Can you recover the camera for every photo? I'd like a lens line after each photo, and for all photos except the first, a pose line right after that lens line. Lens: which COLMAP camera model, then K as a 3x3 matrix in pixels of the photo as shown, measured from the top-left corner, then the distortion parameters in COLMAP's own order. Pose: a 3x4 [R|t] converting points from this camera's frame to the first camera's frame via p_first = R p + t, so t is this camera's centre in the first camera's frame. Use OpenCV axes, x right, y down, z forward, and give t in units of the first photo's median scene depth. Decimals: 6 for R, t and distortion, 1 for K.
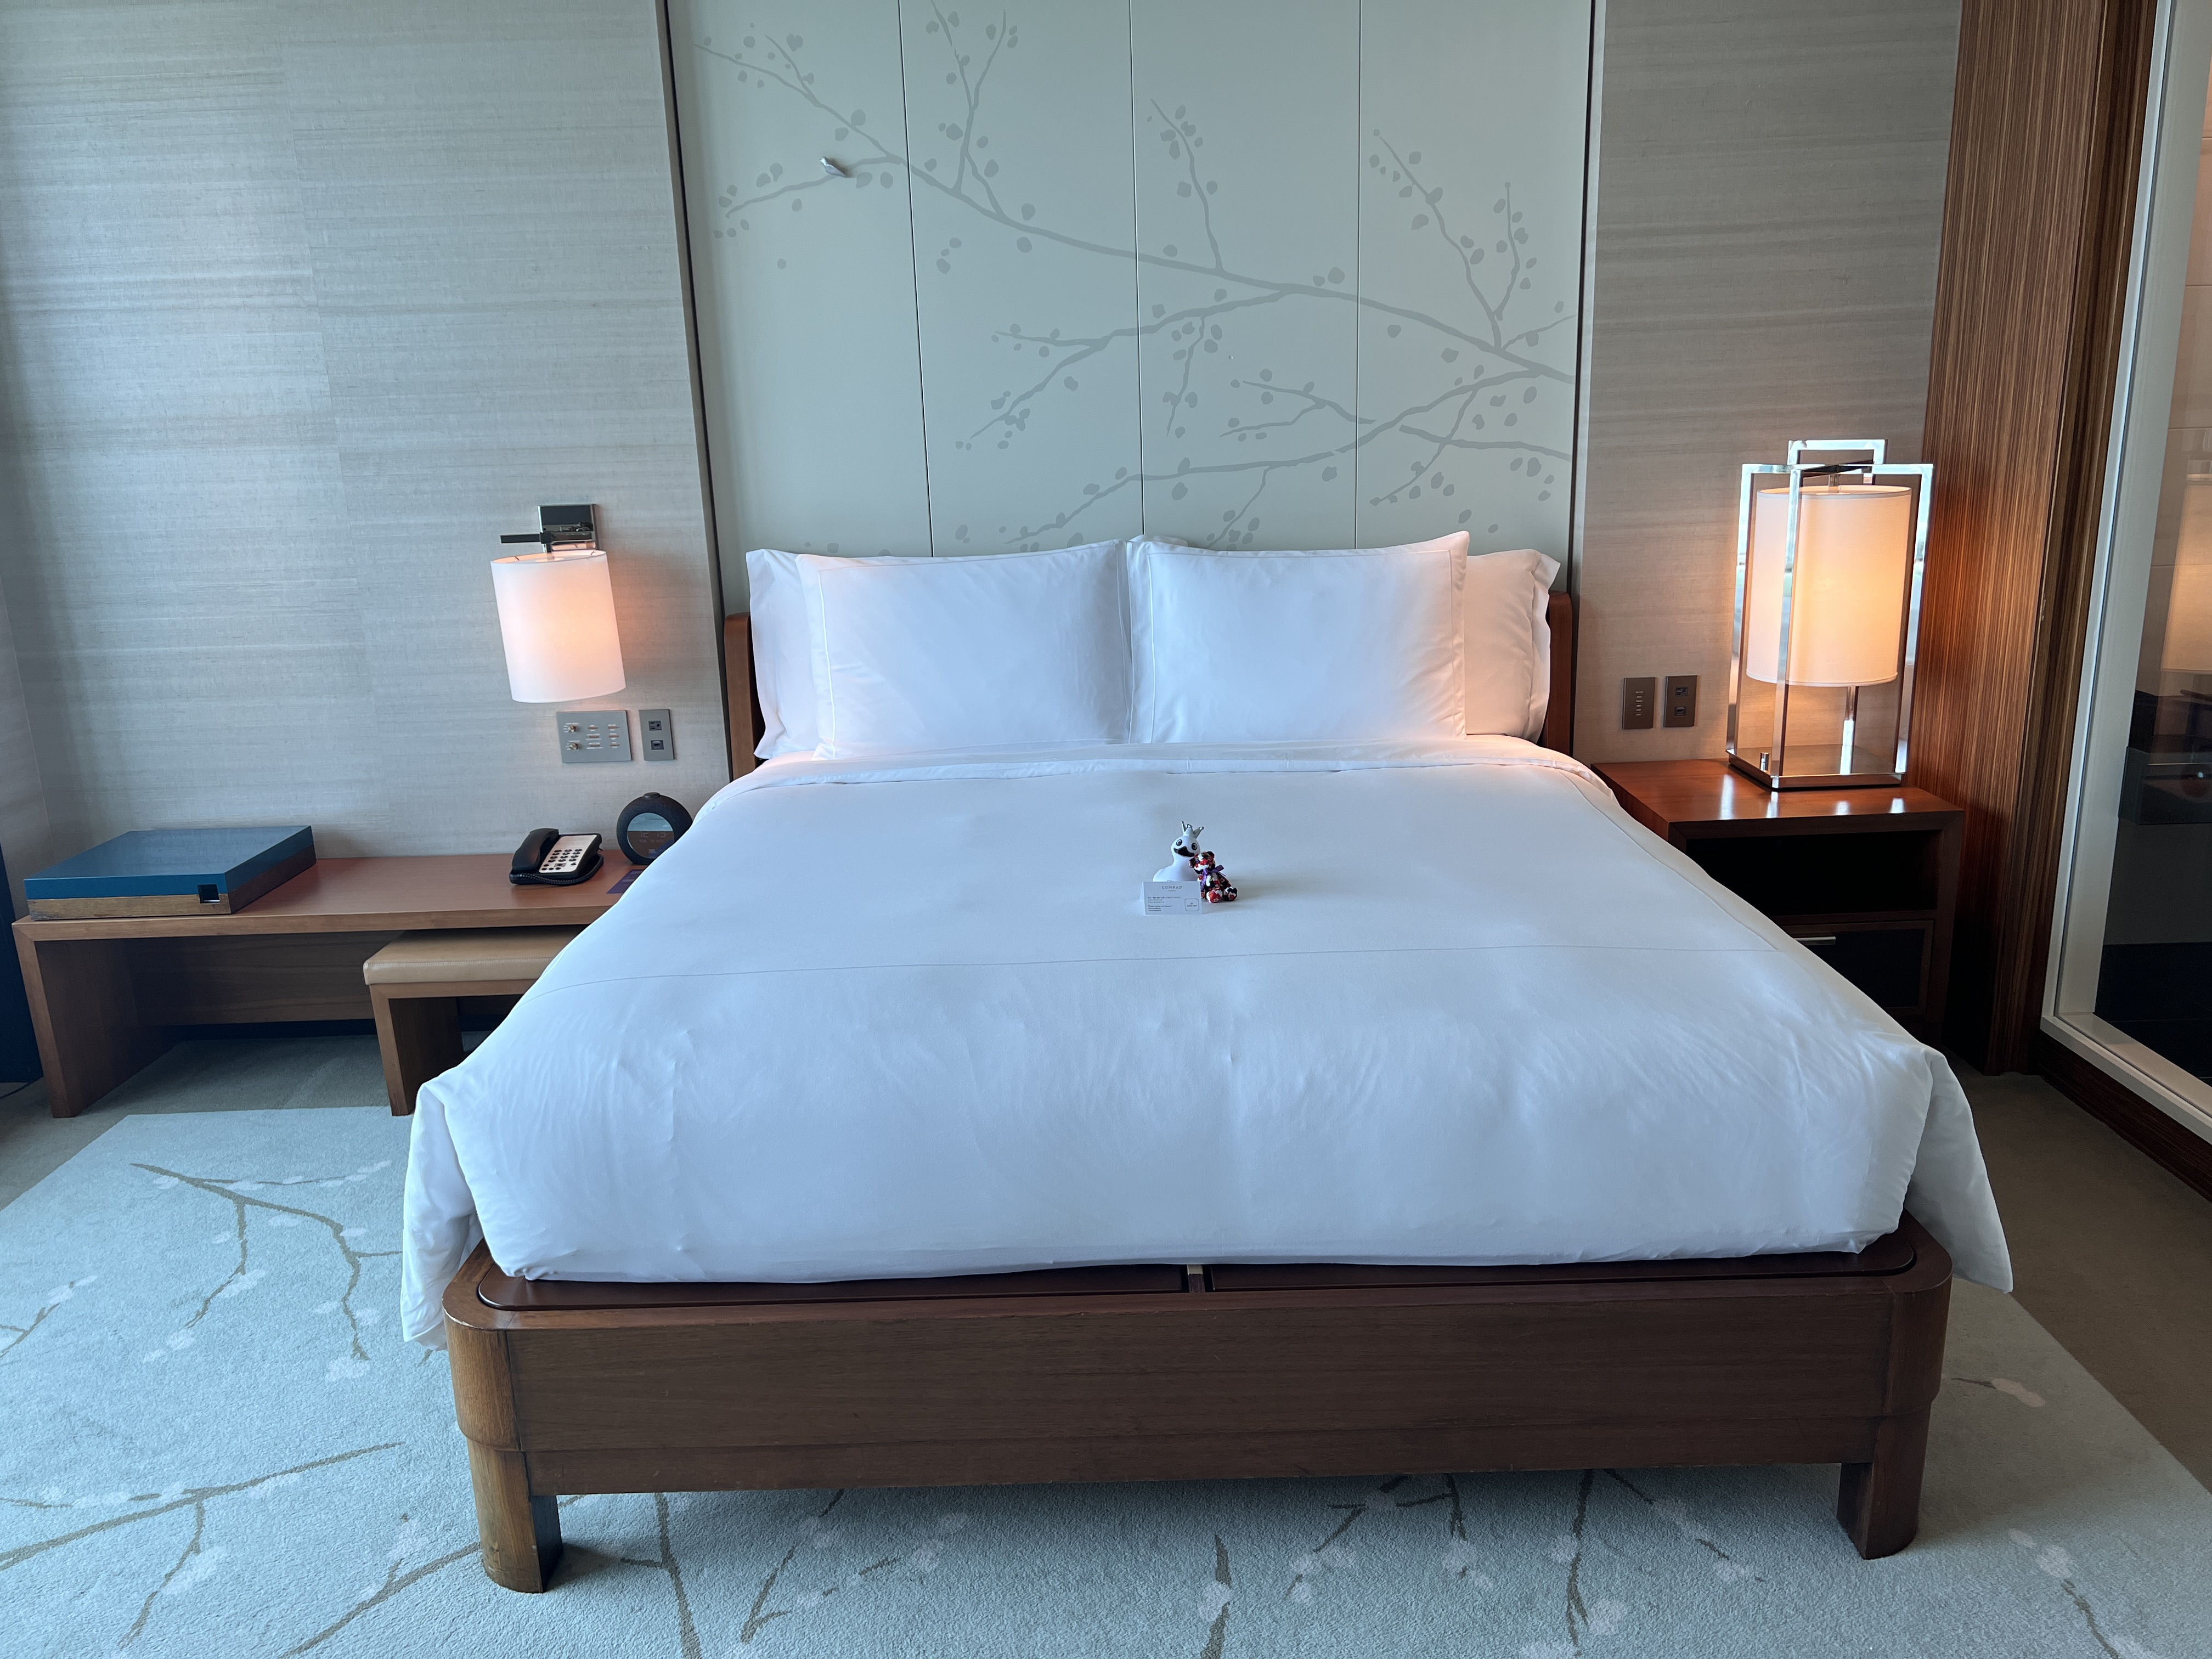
lens RADIAL K [[1672.4, 0, 1135.5], [0, 1672.4, 839.7], [0, 0, 1]] dist [0.047614, -0.050923]
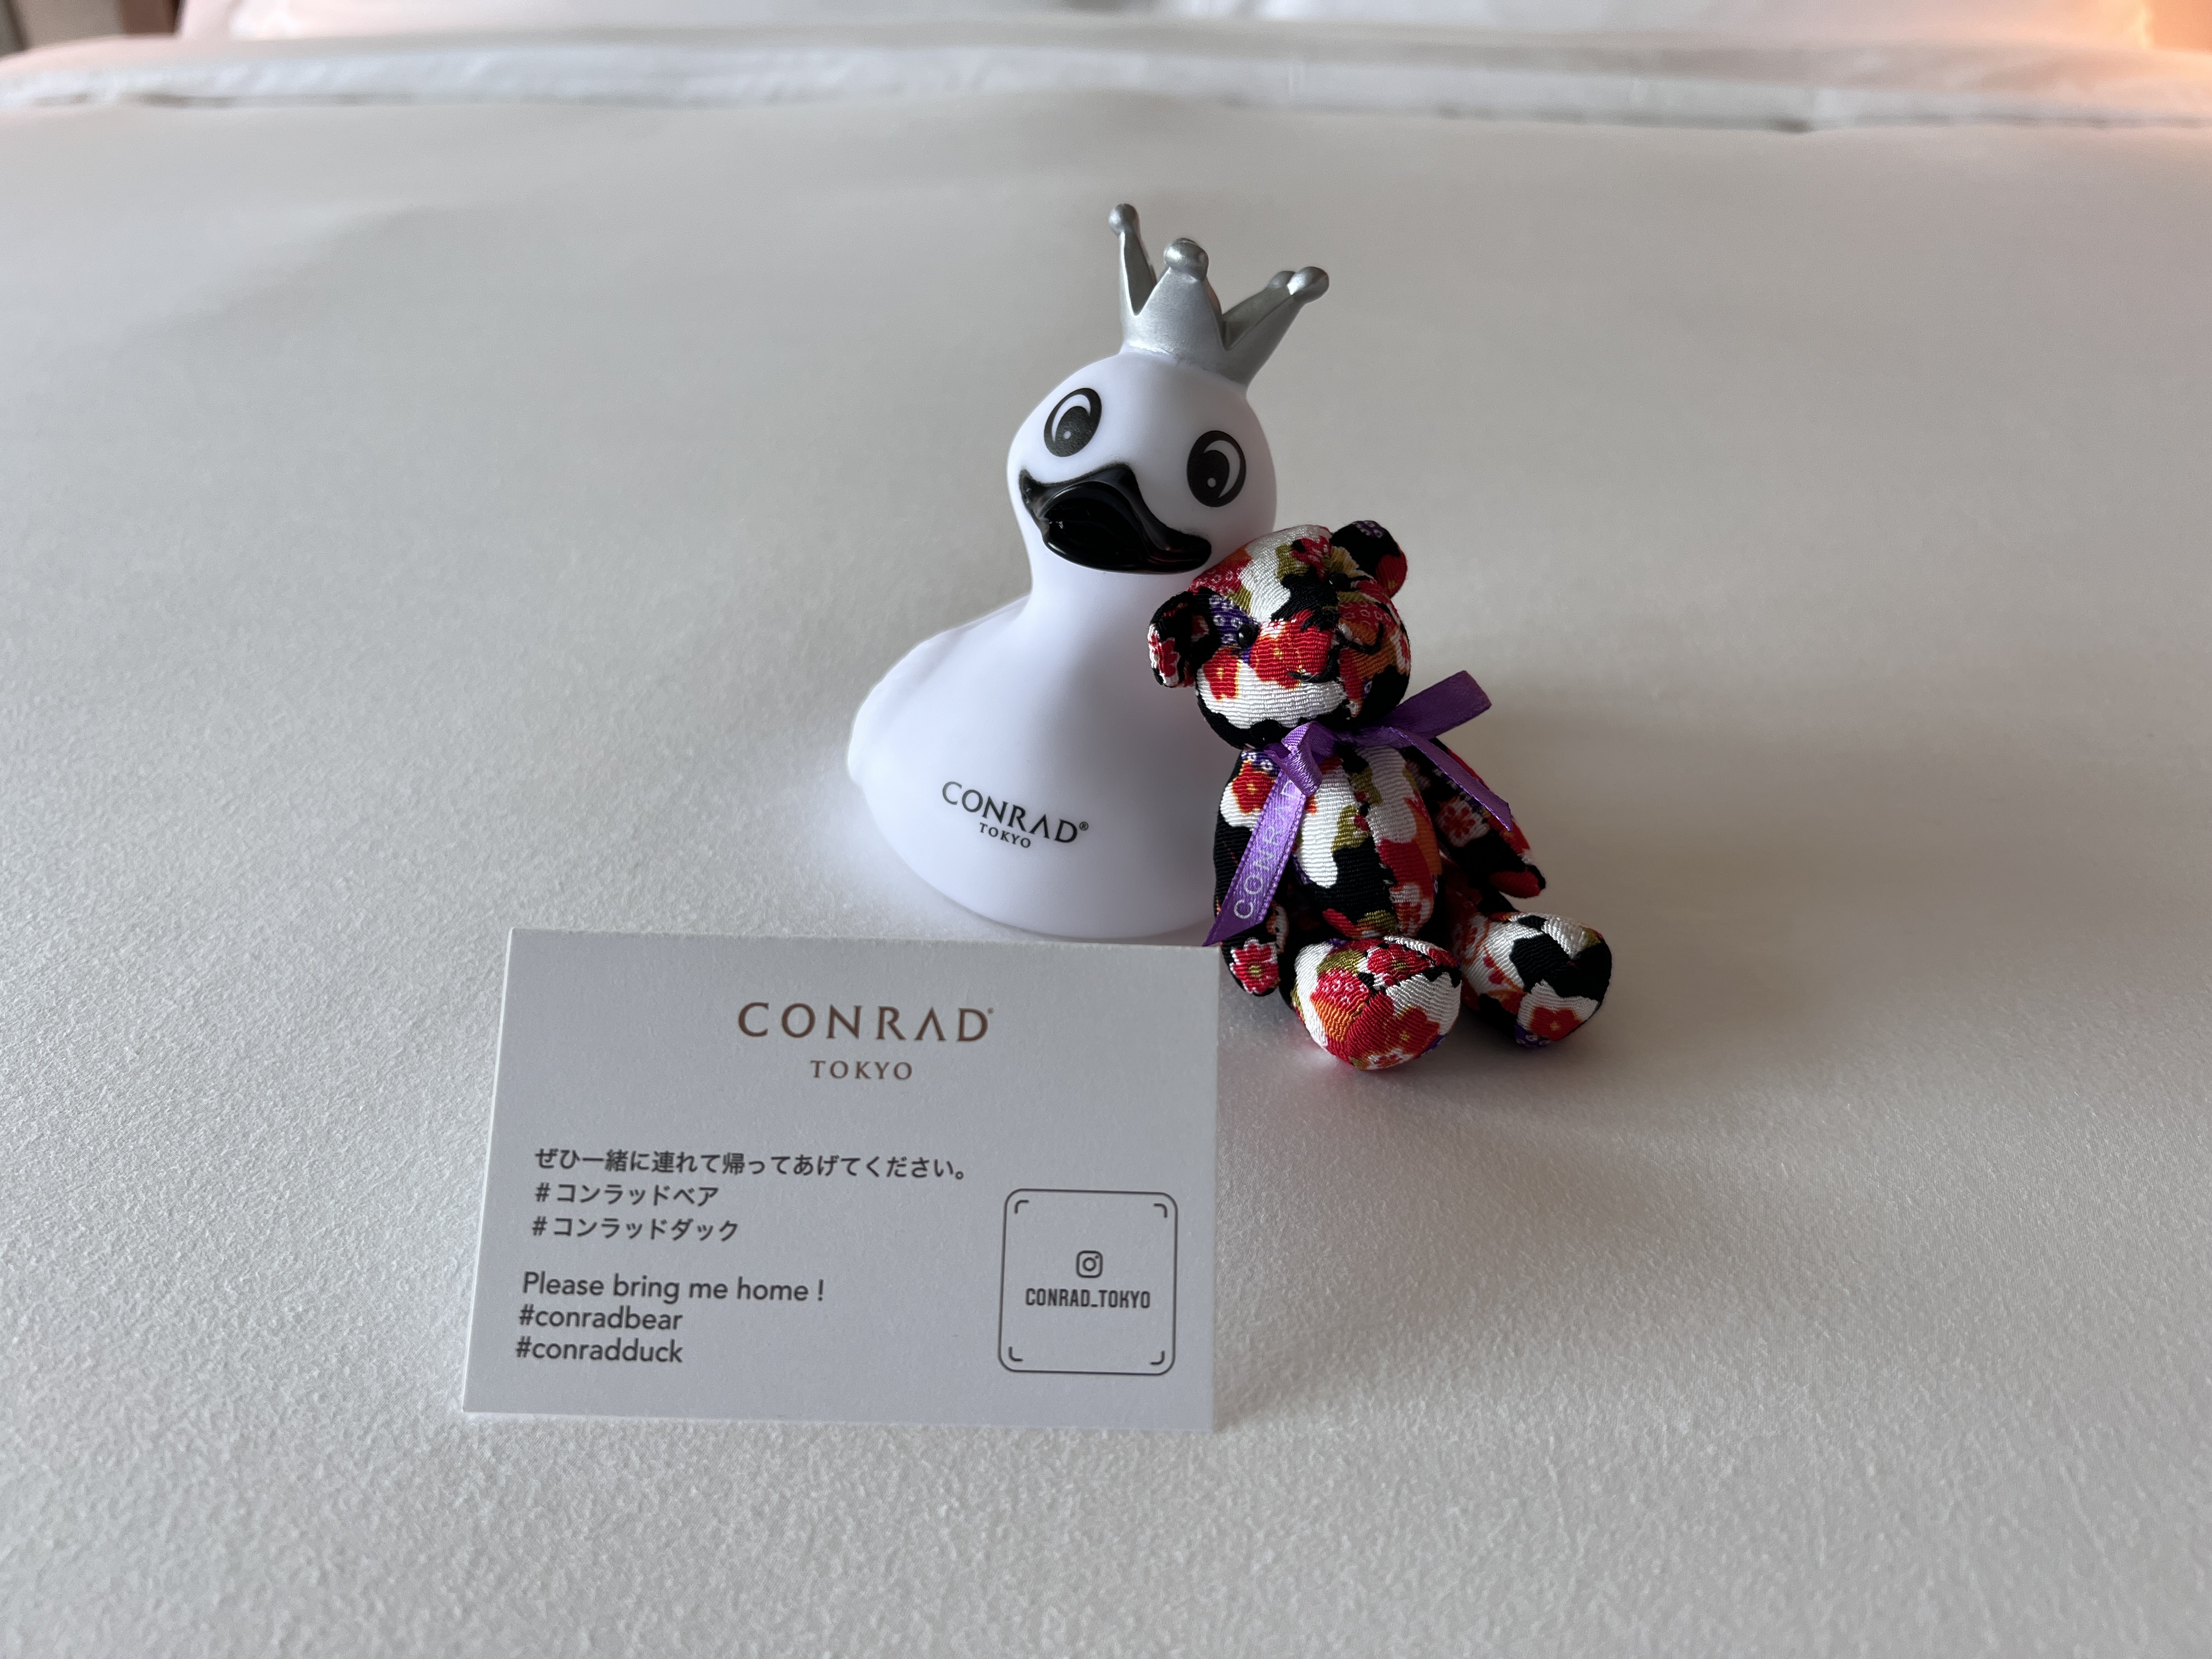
lens RADIAL K [[1641.9, 0, 1104.4], [0, 1641.9, 843.8], [0, 0, 1]] dist [0.067589, -0.089747]
pose [[0.994861, 0.069334, -0.073784, 0.037386], [-0.043973, 0.952306, 0.301960, -0.004224], [0.091201, -0.297164, 0.950461, 0.895995]]
